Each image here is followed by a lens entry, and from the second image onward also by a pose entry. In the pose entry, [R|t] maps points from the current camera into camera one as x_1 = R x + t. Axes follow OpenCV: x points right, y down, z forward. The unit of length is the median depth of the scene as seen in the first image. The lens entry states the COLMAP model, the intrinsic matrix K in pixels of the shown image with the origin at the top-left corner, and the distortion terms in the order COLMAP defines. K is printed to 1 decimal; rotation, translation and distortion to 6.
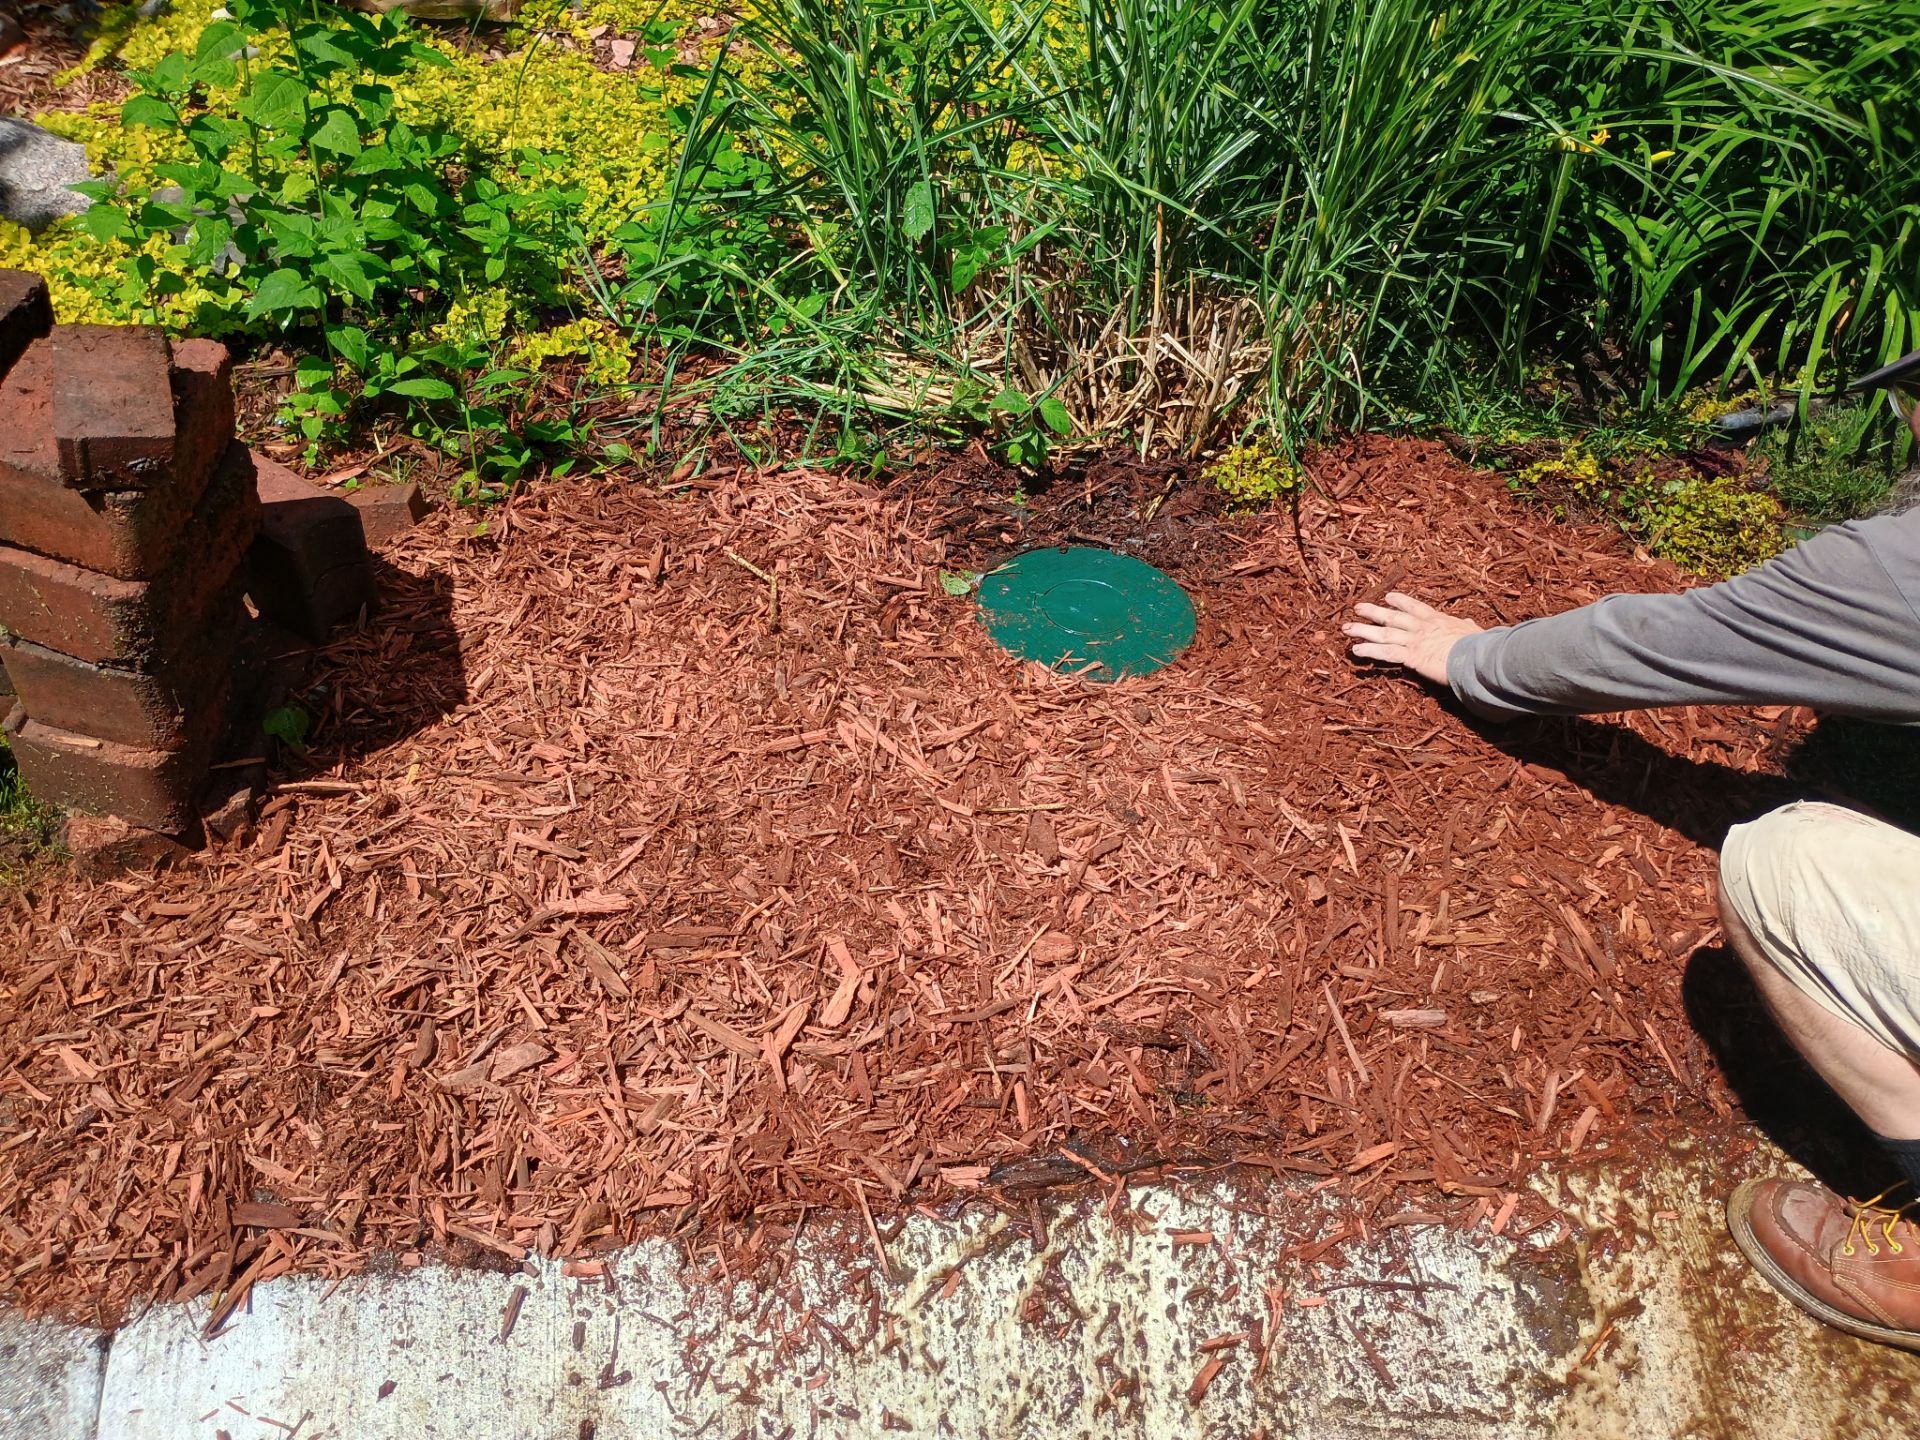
lens RADIAL K [[1675.2, 0, 964.1], [0, 1675.2, 730.2], [0, 0, 1]] dist [0.064540, -0.080017]
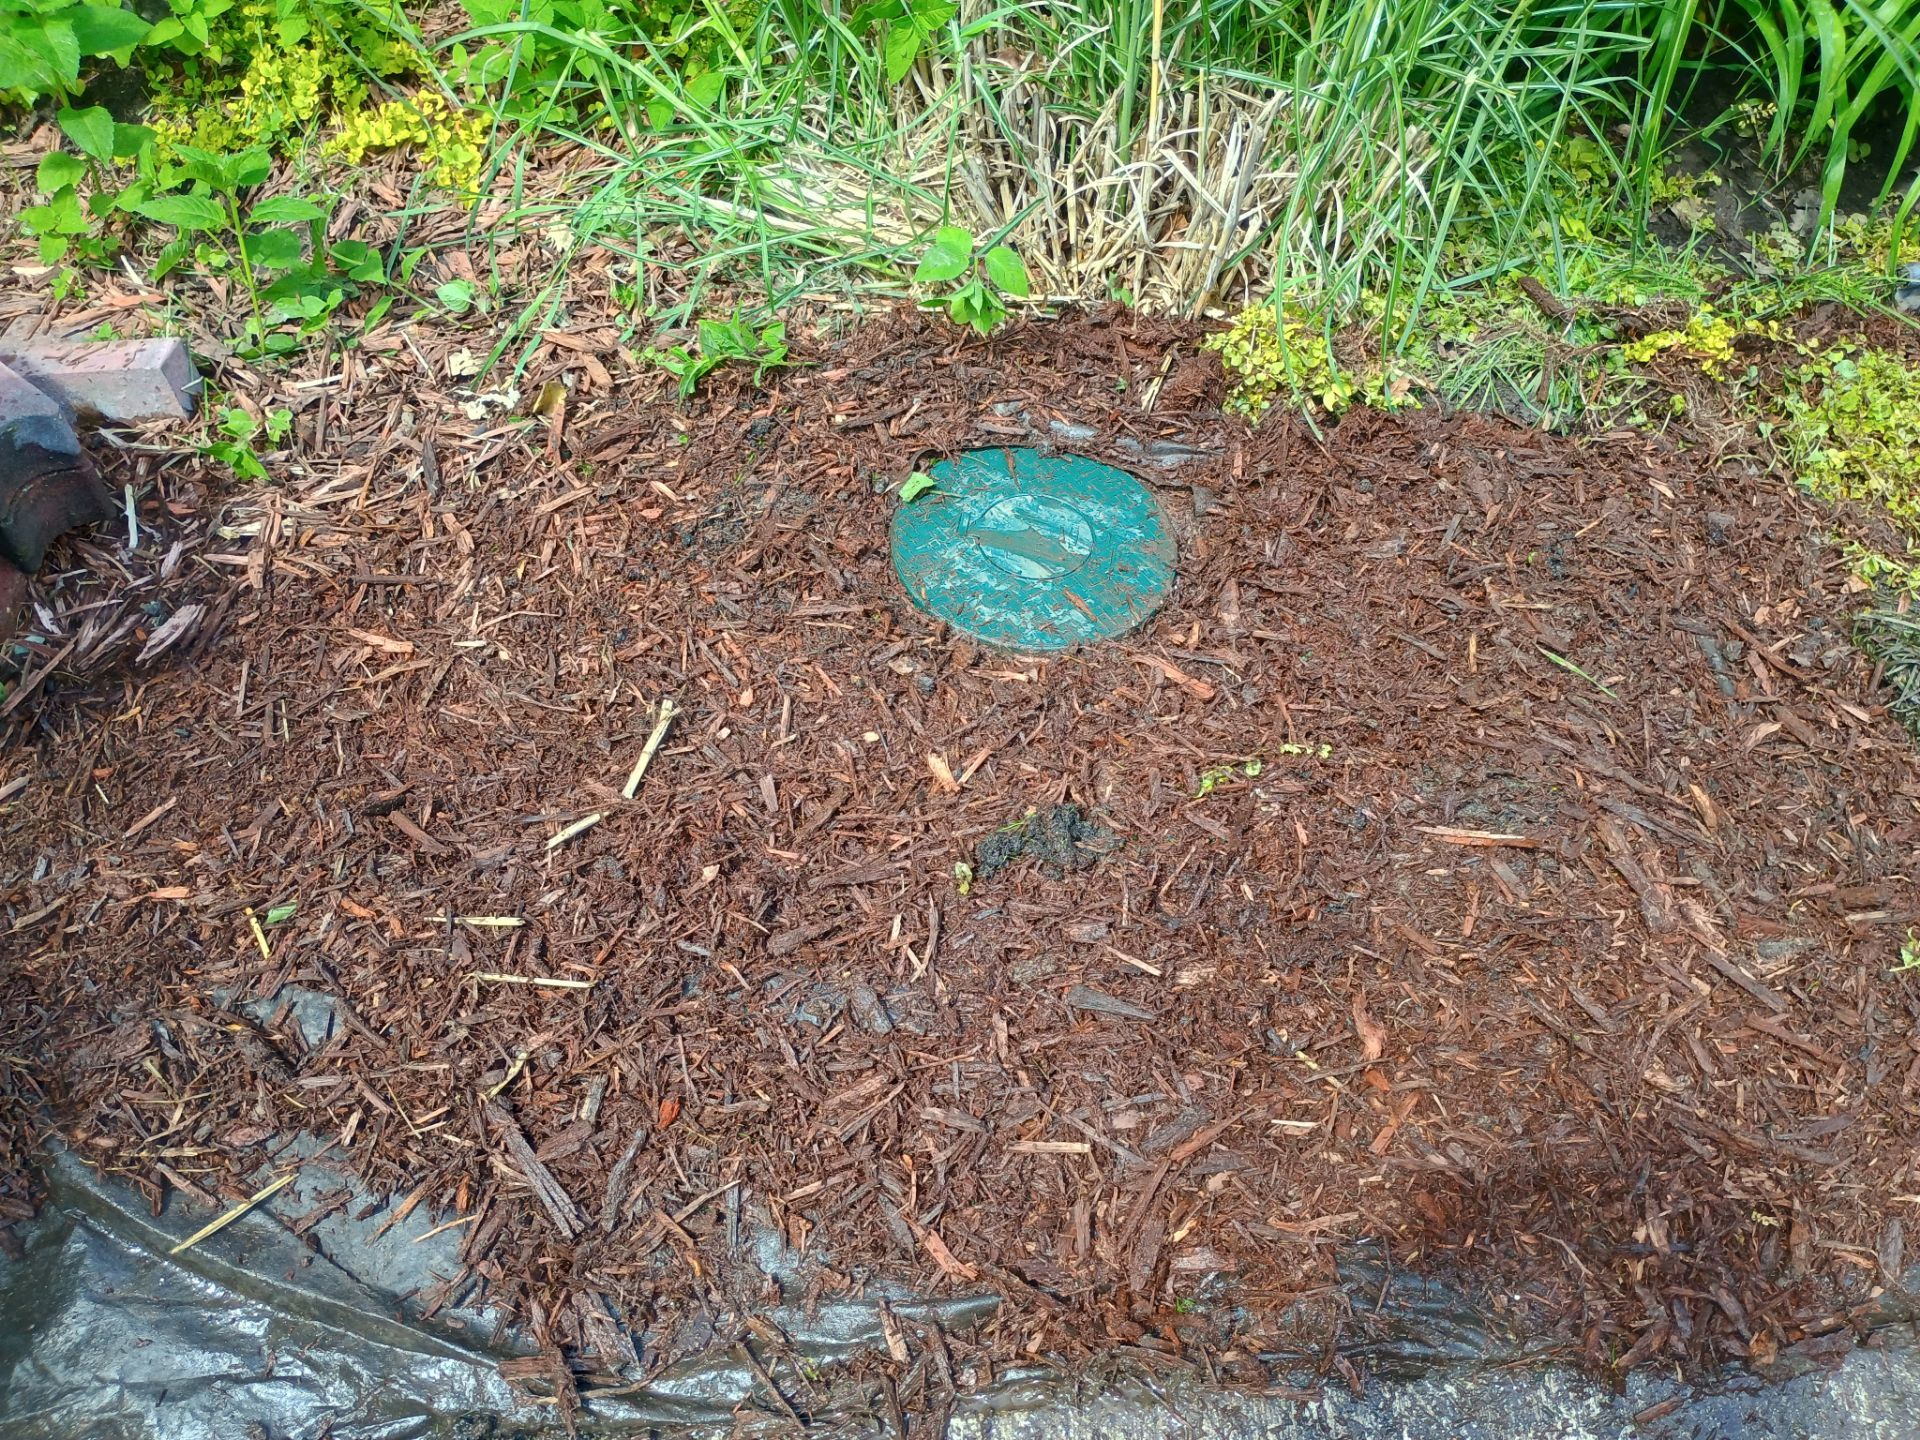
lens RADIAL K [[1675.2, 0, 982.9], [0, 1675.2, 739.6], [0, 0, 1]] dist [0.064540, -0.080017]
pose [[0.998385, 0.038254, -0.042012, 0.077628], [-0.029005, 0.978936, 0.202098, -0.124595], [0.048858, -0.200553, 0.978464, 0.206789]]
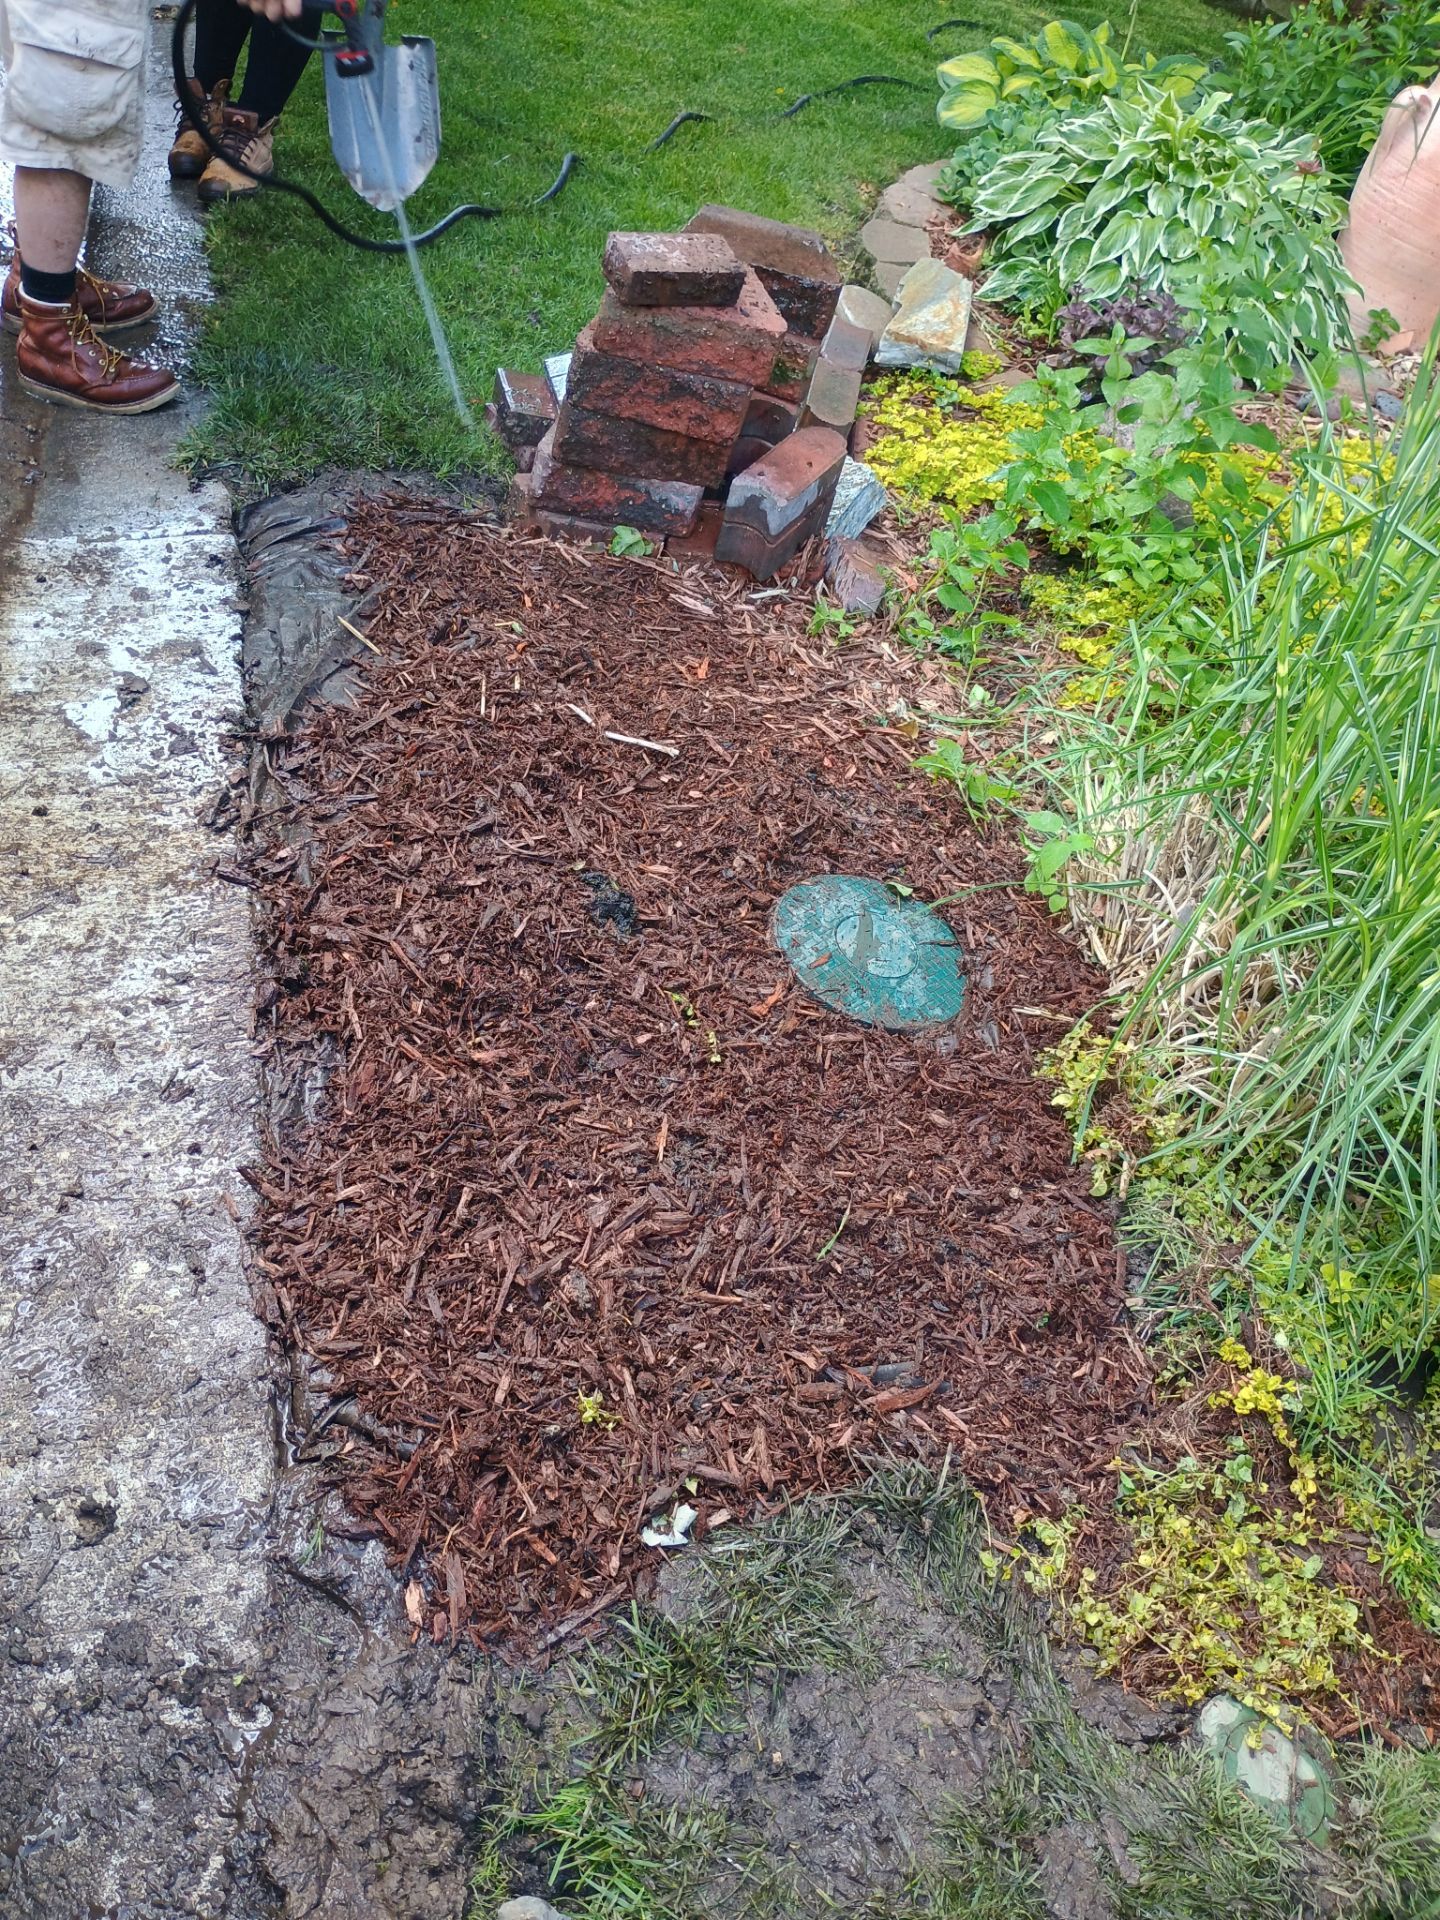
lens RADIAL K [[1675.2, 0, 703.0], [0, 1675.2, 971.2], [0, 0, 1]] dist [0.064540, -0.080017]
pose [[0.100294, 0.664380, -0.740635, 0.772508], [-0.834962, 0.461024, 0.300490, -0.263938], [0.541090, 0.588265, 0.600970, 0.296268]]
